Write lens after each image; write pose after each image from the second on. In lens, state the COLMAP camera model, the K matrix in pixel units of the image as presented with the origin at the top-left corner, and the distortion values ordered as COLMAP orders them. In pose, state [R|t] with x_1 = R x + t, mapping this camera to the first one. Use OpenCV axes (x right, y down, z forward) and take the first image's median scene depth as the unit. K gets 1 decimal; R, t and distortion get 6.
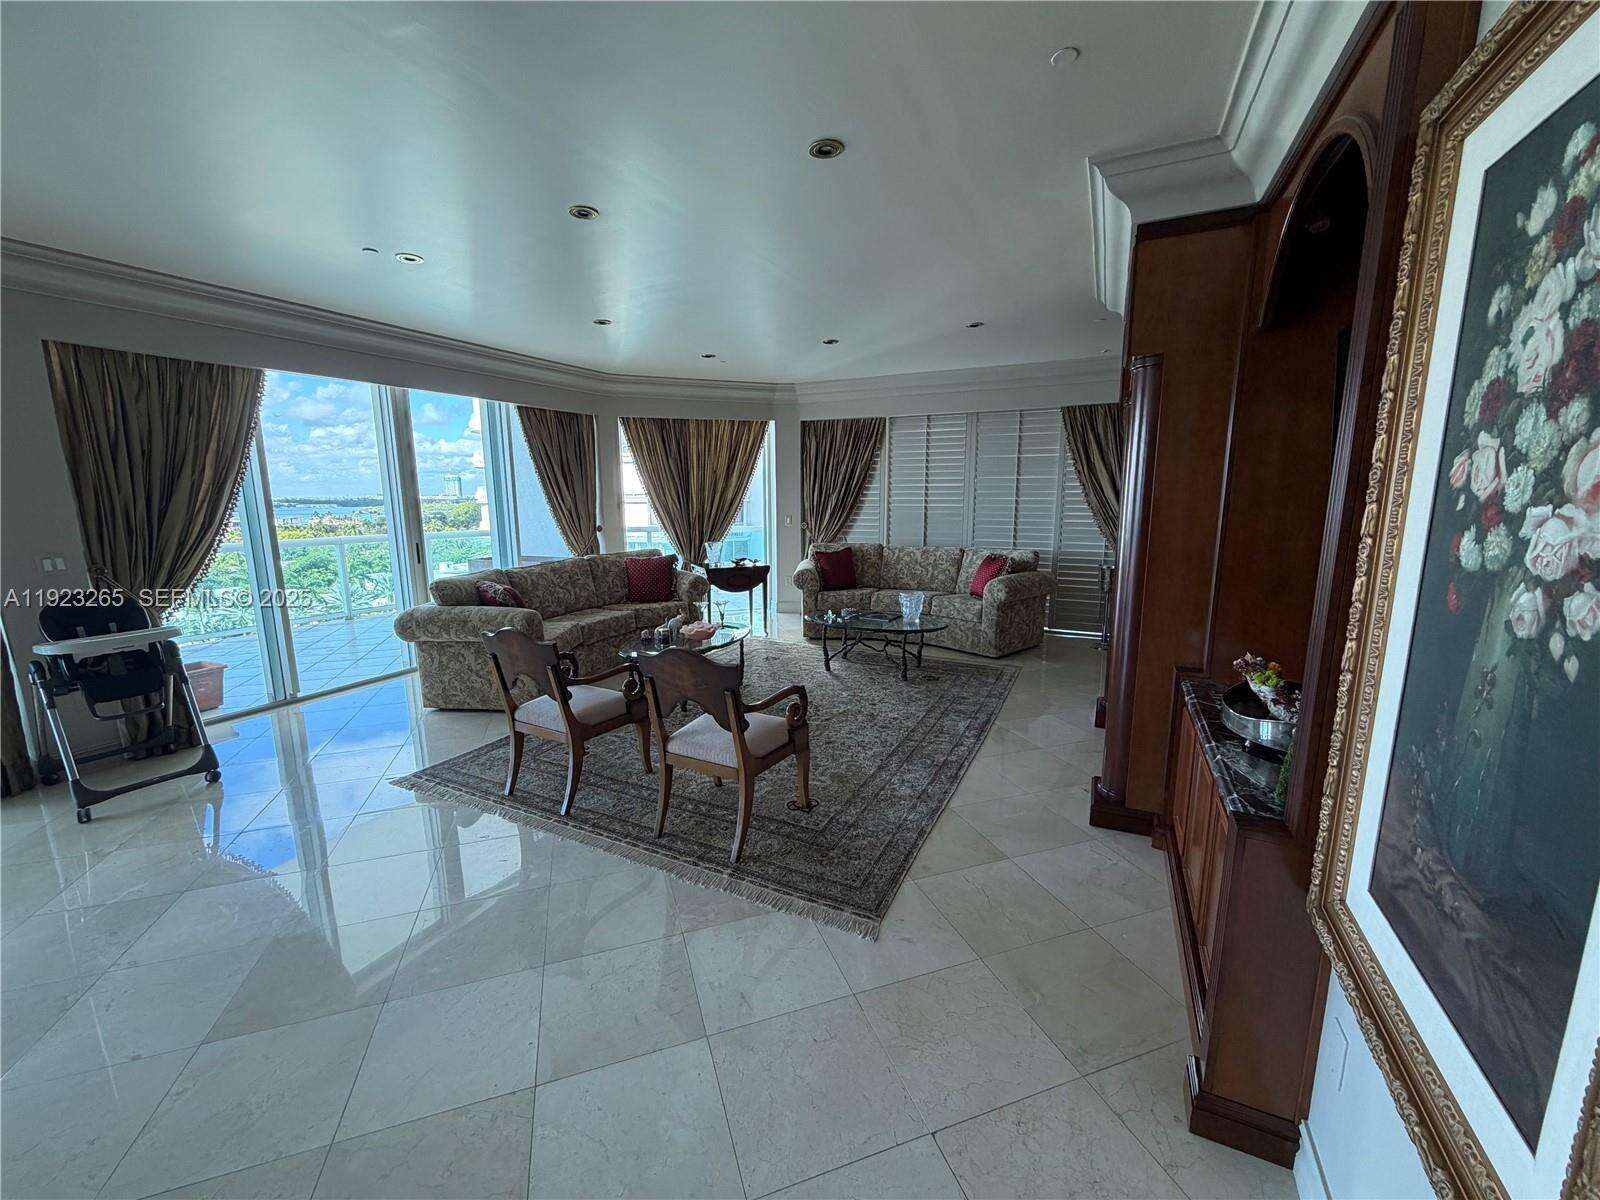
lens RADIAL K [[634.7, 0, 801.3], [0, 634.7, 602.2], [0, 0, 1]] dist [0.000364, -0.000085]
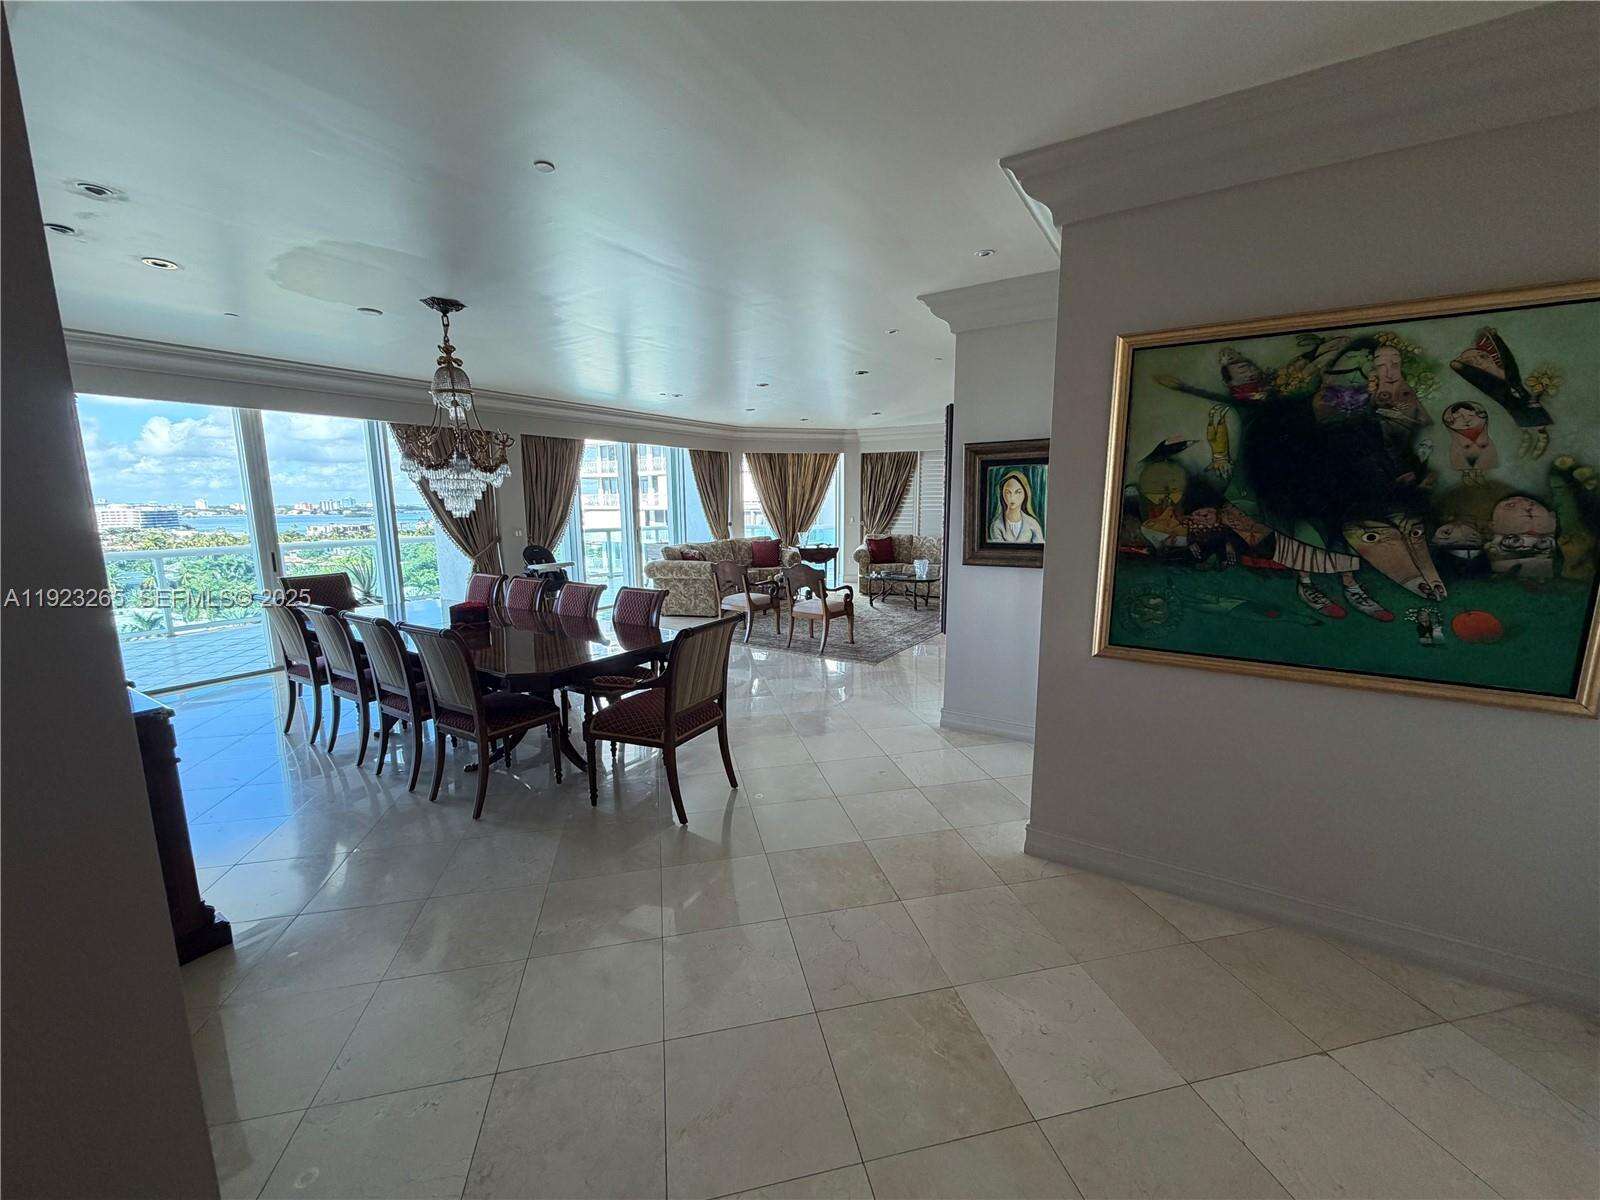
lens RADIAL K [[634.7, 0, 792.4], [0, 634.7, 598.6], [0, 0, 1]] dist [0.000364, -0.000085]
pose [[0.992169, 0.018903, -0.123462, 0.033610], [-0.020961, 0.999662, -0.015387, 0.095998], [0.123129, 0.017855, 0.992230, -0.573694]]
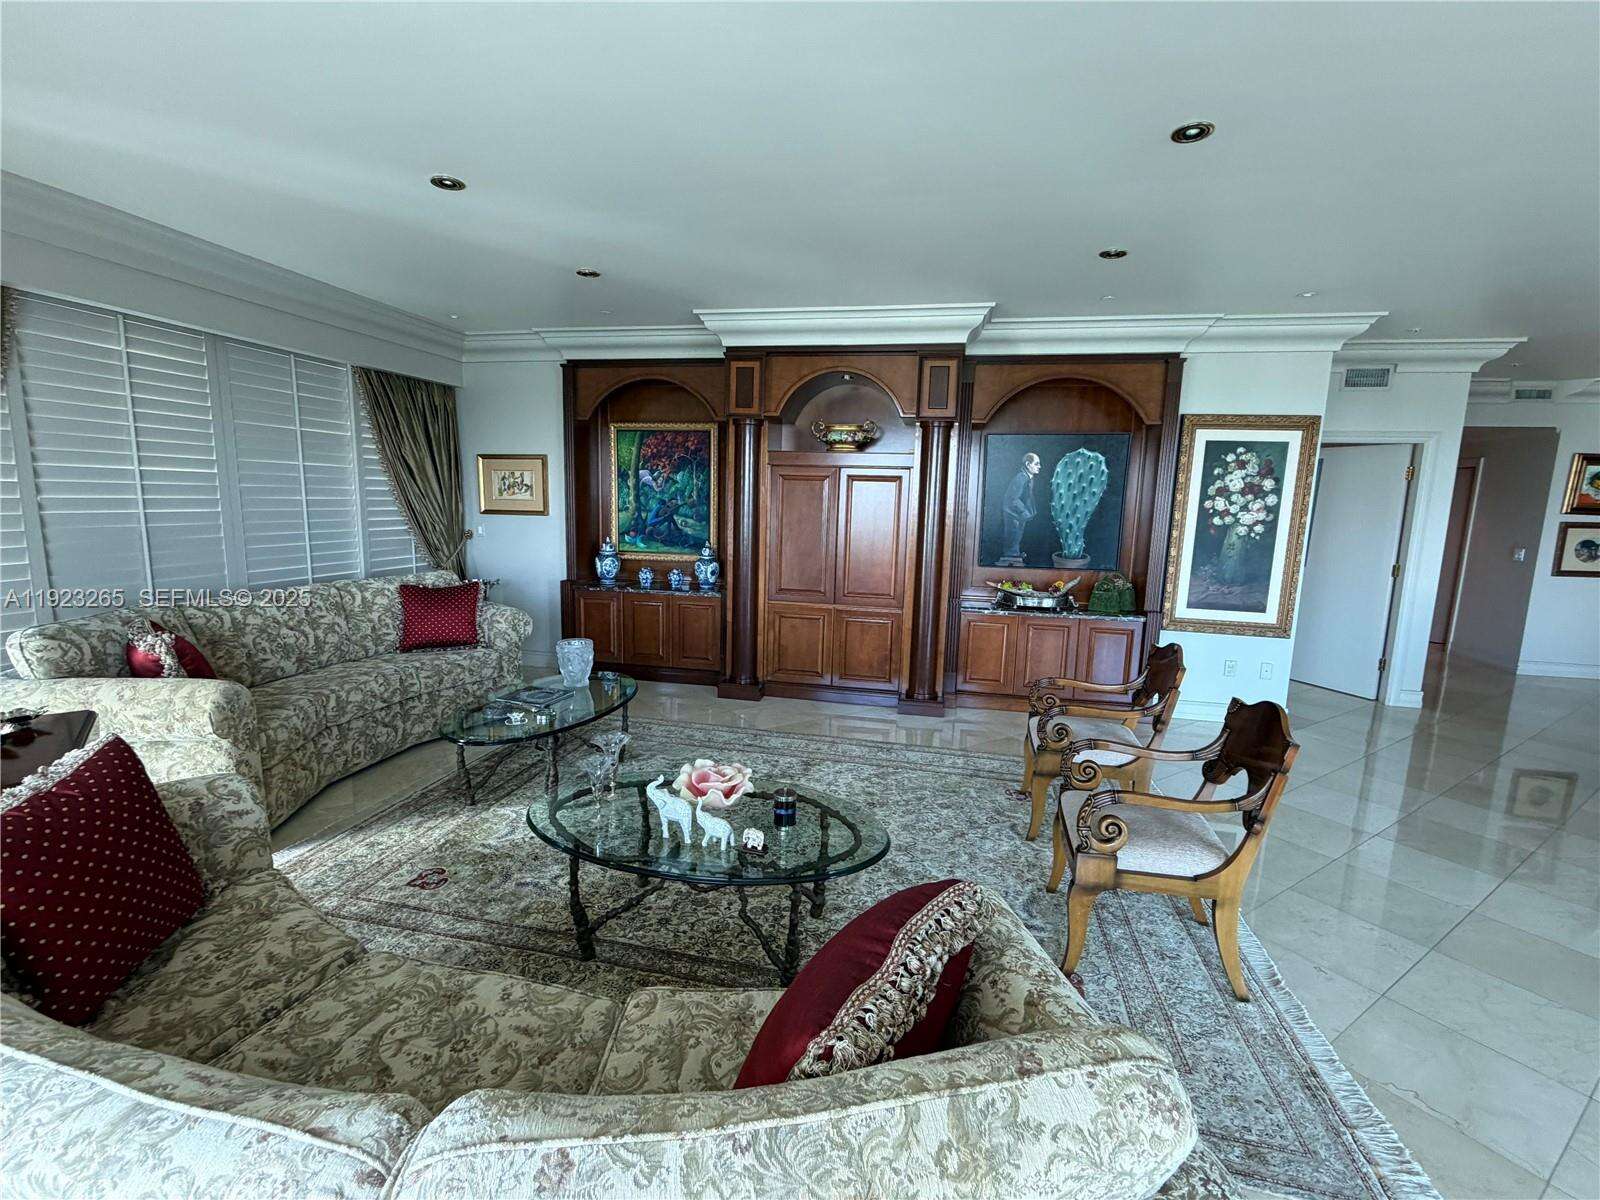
lens RADIAL K [[698.8, 0, 802.7], [0, 698.8, 604.8], [0, 0, 1]] dist [0.000581, 0.000043]
pose [[-0.243307, -0.147473, 0.958673, -0.430849], [0.142607, 0.972194, 0.185746, -0.114620], [-0.959409, 0.181907, -0.215510, 0.673500]]
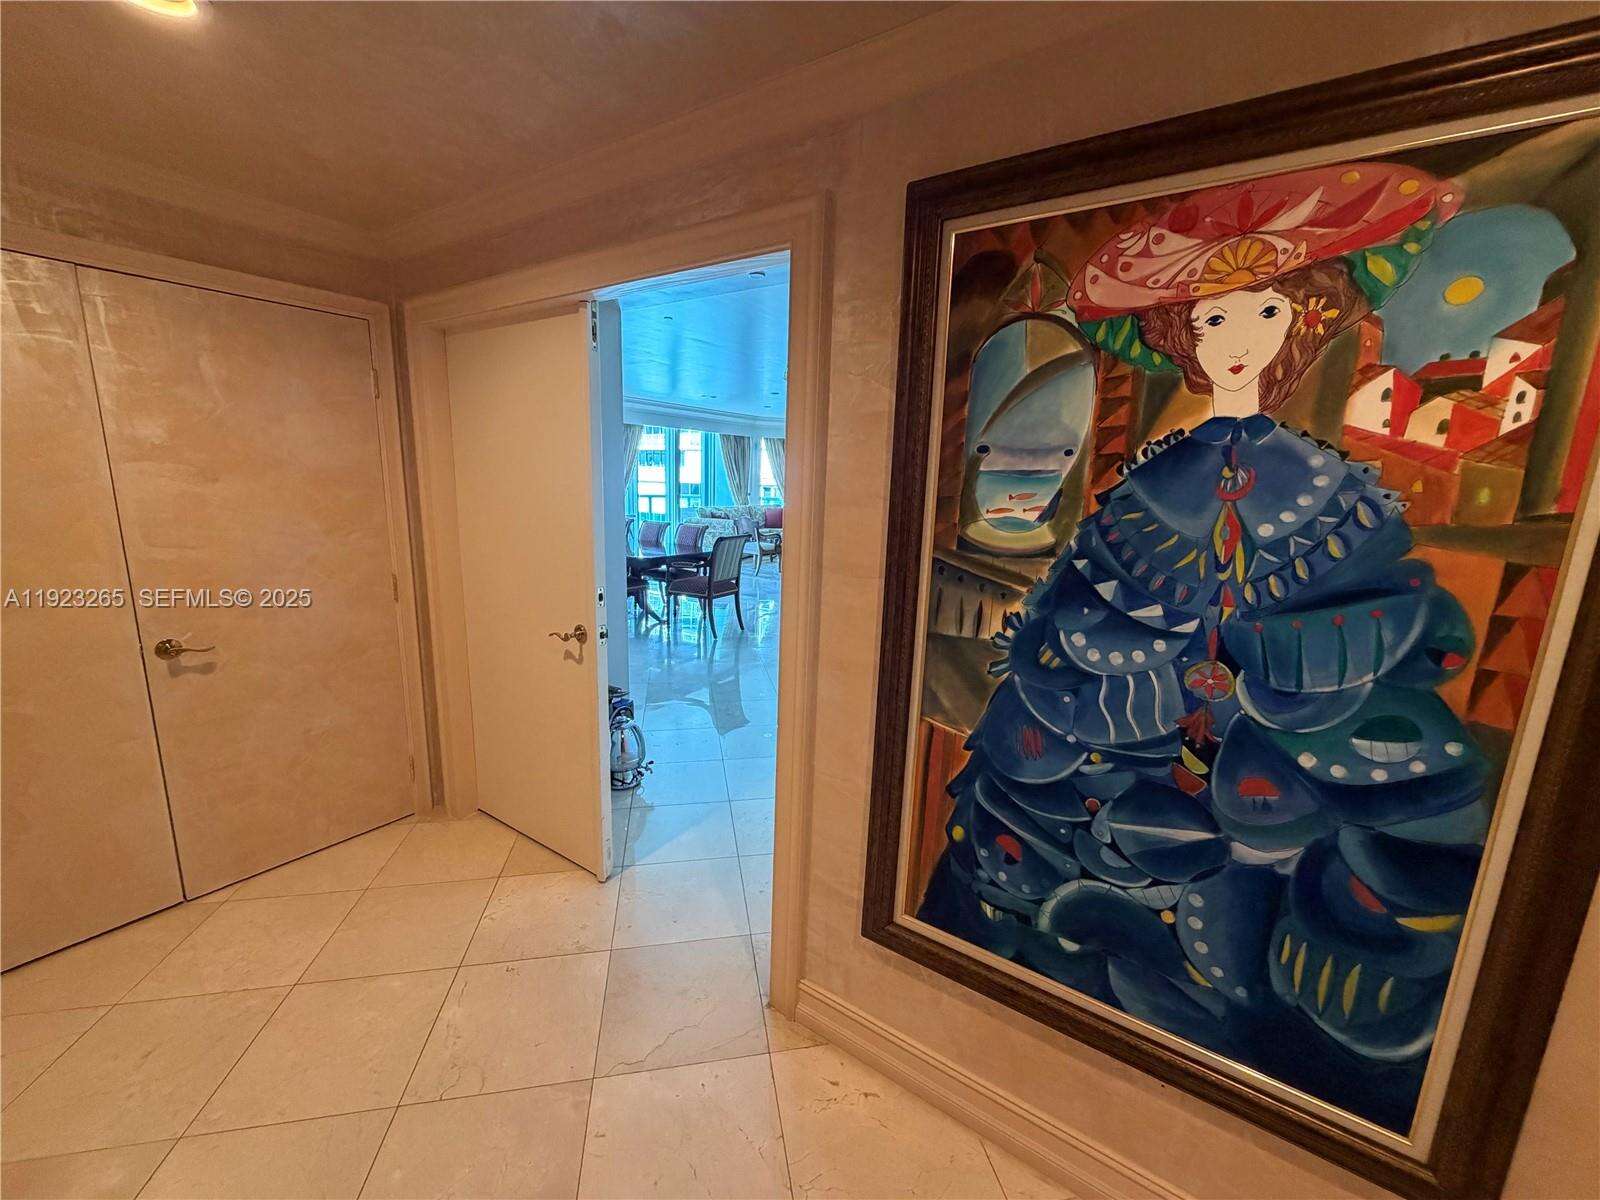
lens RADIAL K [[634.7, 0, 802.9], [0, 634.7, 603.3], [0, 0, 1]] dist [0.000364, -0.000085]
pose [[0.988591, 0.067574, -0.134617, 0.145188], [-0.064824, 0.997591, 0.024711, 0.177029], [0.135962, -0.015703, 0.990590, -1.009745]]
